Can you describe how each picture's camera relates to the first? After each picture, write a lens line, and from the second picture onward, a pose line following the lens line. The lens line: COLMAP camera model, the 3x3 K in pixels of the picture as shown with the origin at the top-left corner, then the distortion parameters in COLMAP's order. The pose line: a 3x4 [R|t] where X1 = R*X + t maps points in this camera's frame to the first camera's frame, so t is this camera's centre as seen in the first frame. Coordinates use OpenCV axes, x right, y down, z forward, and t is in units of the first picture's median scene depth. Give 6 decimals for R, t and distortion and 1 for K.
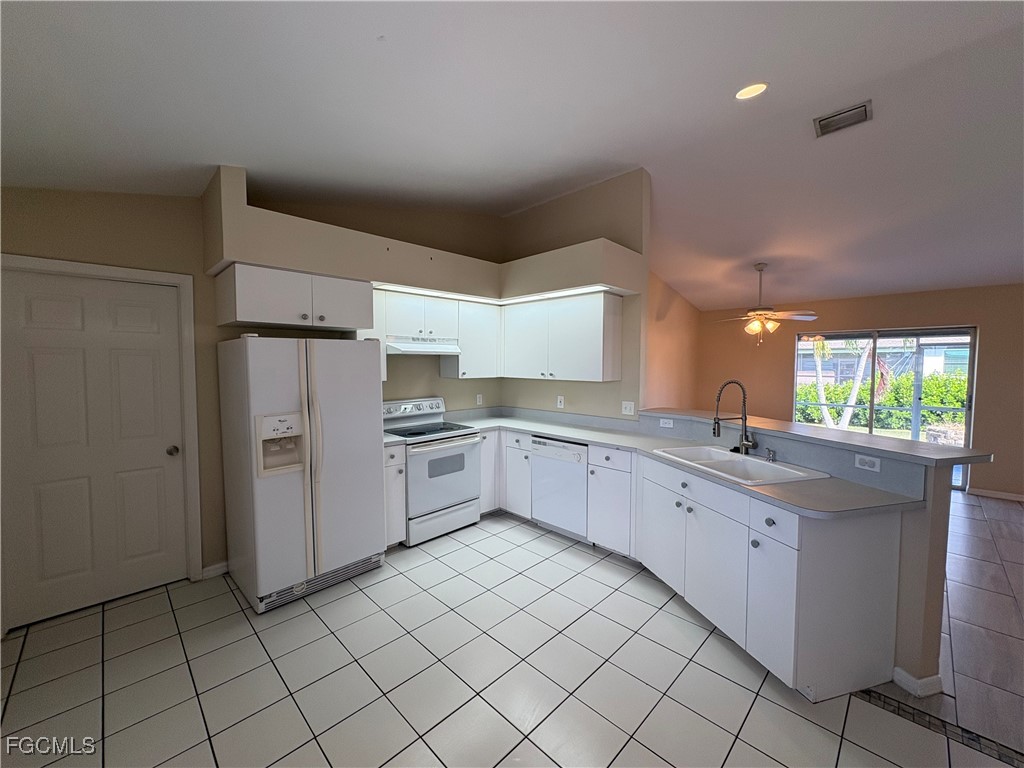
lens RADIAL K [[407.9, 0, 515.6], [0, 407.9, 385.4], [0, 0, 1]] dist [0.003180, 0.000361]
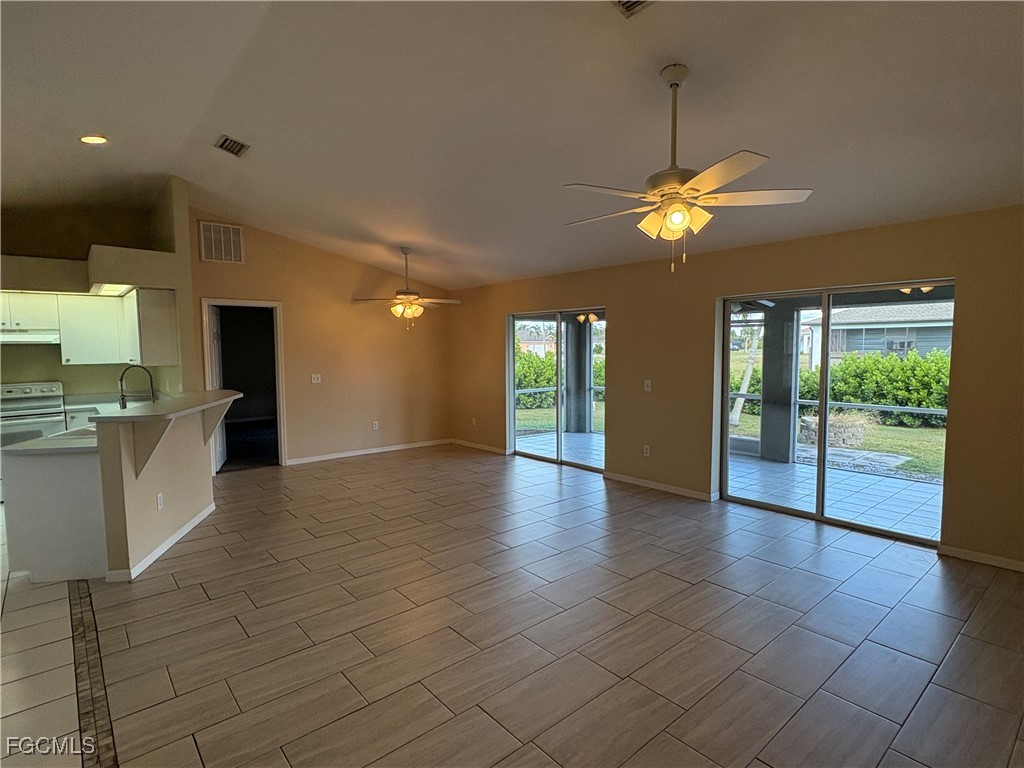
lens RADIAL K [[531.3, 0, 510.3], [0, 531.3, 382.8], [0, 0, 1]] dist [0.005850, 0.000147]
pose [[0.996851, -0.003742, -0.079204, 1.462004], [0.005232, 0.999813, 0.018611, 0.014625], [0.079119, -0.018967, 0.996685, -0.429919]]
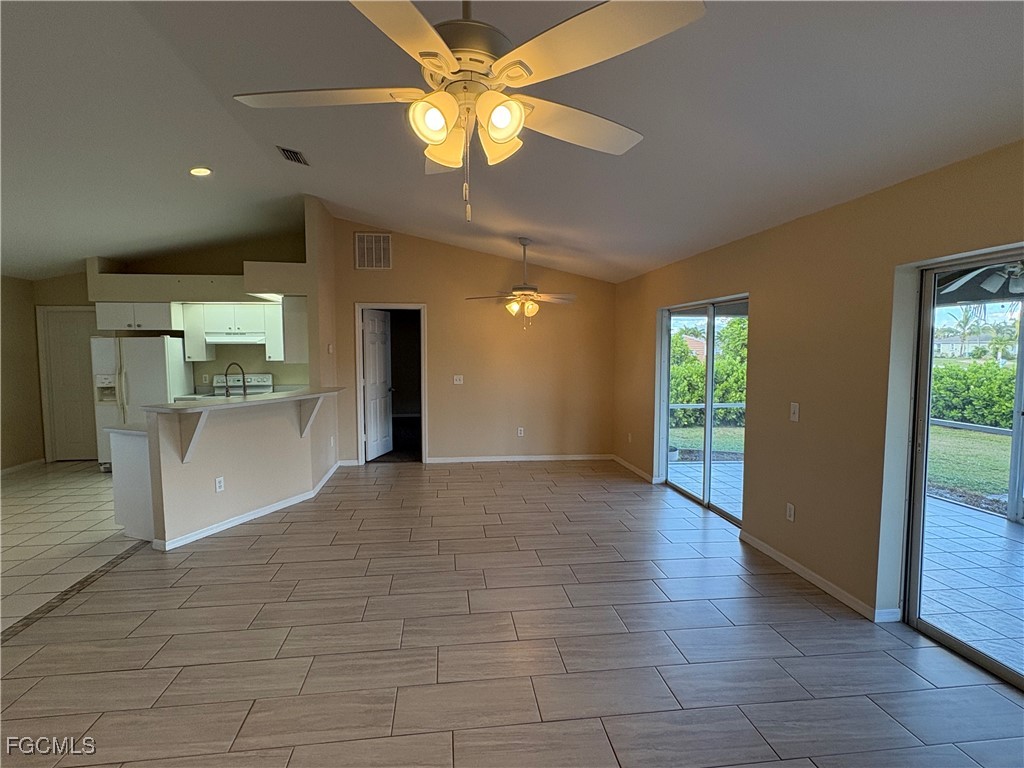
lens RADIAL K [[531.3, 0, 508.2], [0, 531.3, 383.9], [0, 0, 1]] dist [0.005850, 0.000147]
pose [[0.792239, 0.039683, -0.608920, 1.978137], [-0.029573, 0.999208, 0.026642, -0.012841], [0.609494, -0.003099, 0.792784, 0.088689]]
